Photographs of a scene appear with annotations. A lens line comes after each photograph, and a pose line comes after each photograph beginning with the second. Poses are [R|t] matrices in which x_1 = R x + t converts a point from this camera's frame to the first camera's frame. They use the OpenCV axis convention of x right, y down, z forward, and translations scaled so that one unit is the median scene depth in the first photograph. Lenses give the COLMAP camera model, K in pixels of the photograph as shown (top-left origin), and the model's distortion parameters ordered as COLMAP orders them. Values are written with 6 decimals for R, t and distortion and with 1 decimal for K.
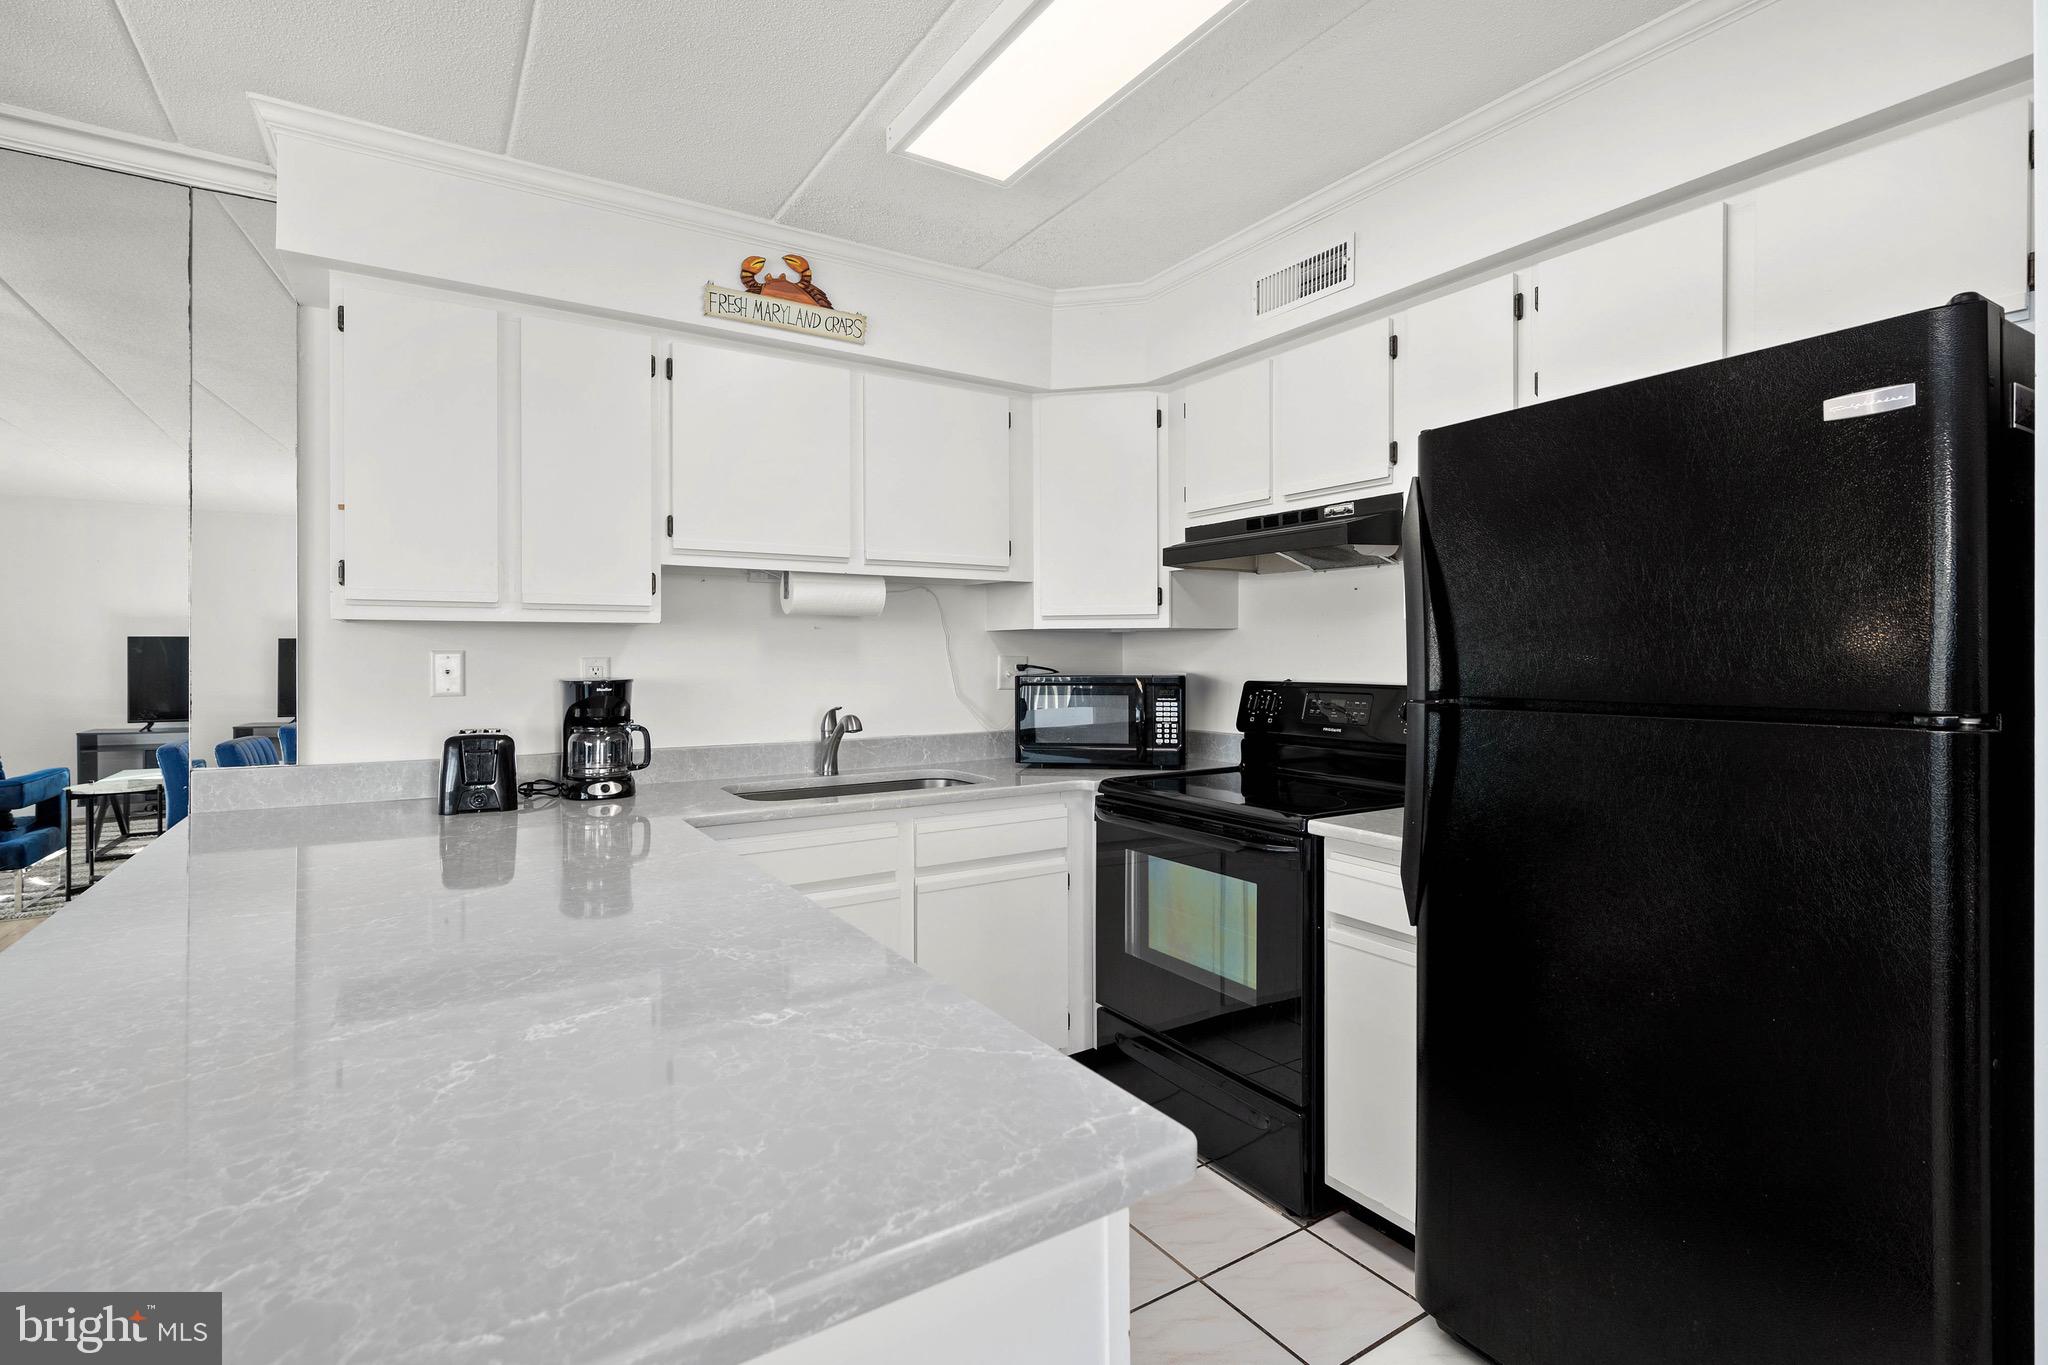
lens RADIAL K [[956.9, 0, 1047.3], [0, 956.9, 650.0], [0, 0, 1]] dist [-0.002288, 0.000492]
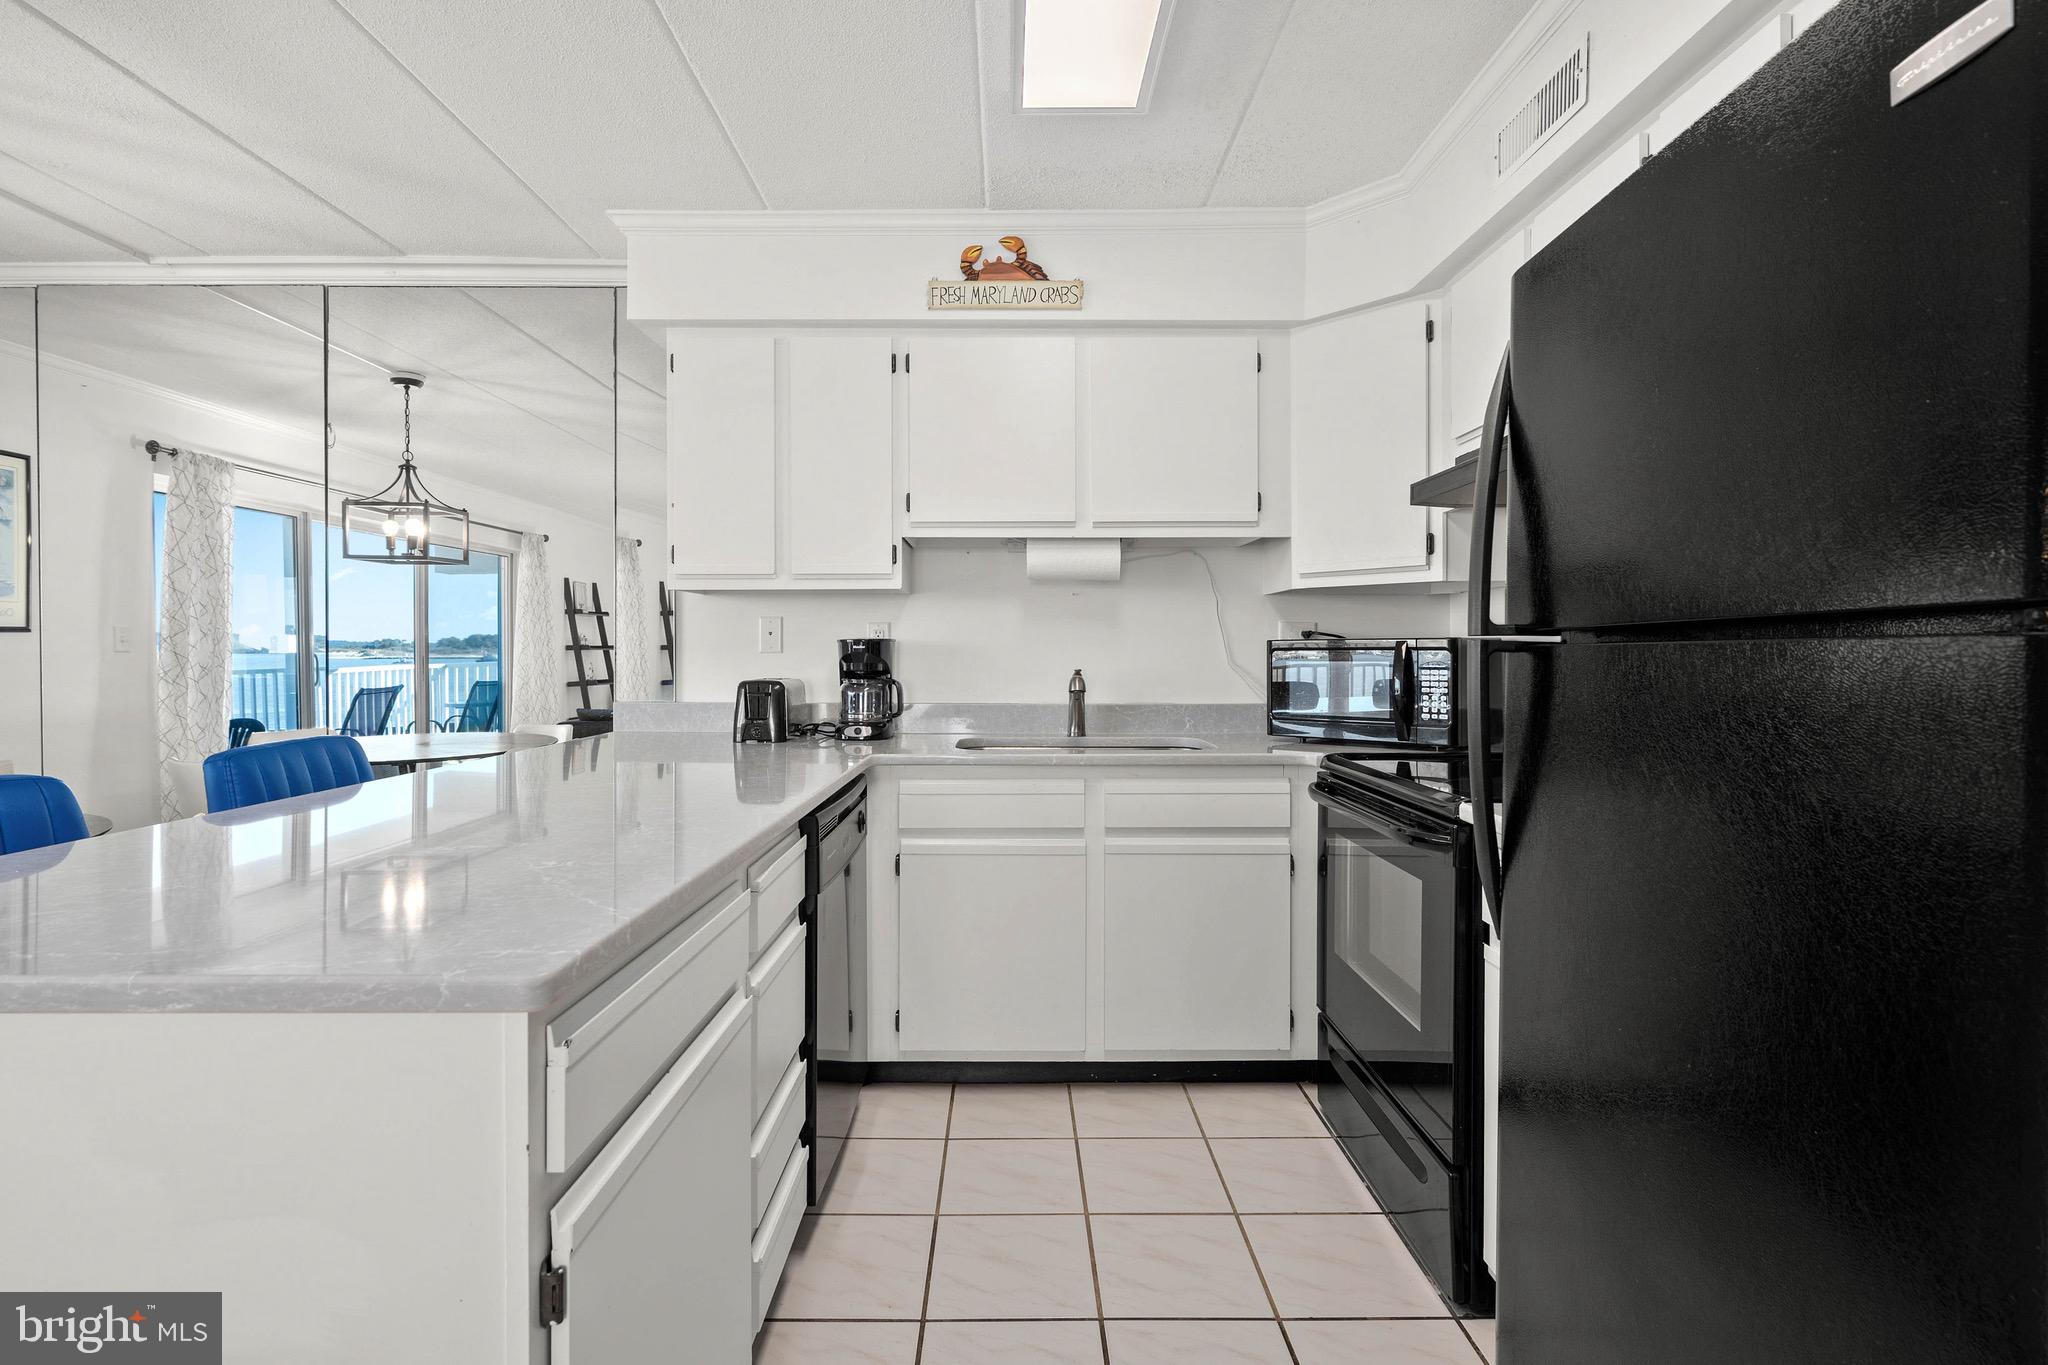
lens RADIAL K [[956.9, 0, 1020.7], [0, 956.9, 660.4], [0, 0, 1]] dist [-0.002288, 0.000492]
pose [[0.836684, 0.004613, -0.547667, 0.323815], [-0.001159, 0.999977, 0.006653, 0.047487], [0.547685, -0.004932, 0.836670, 0.120607]]
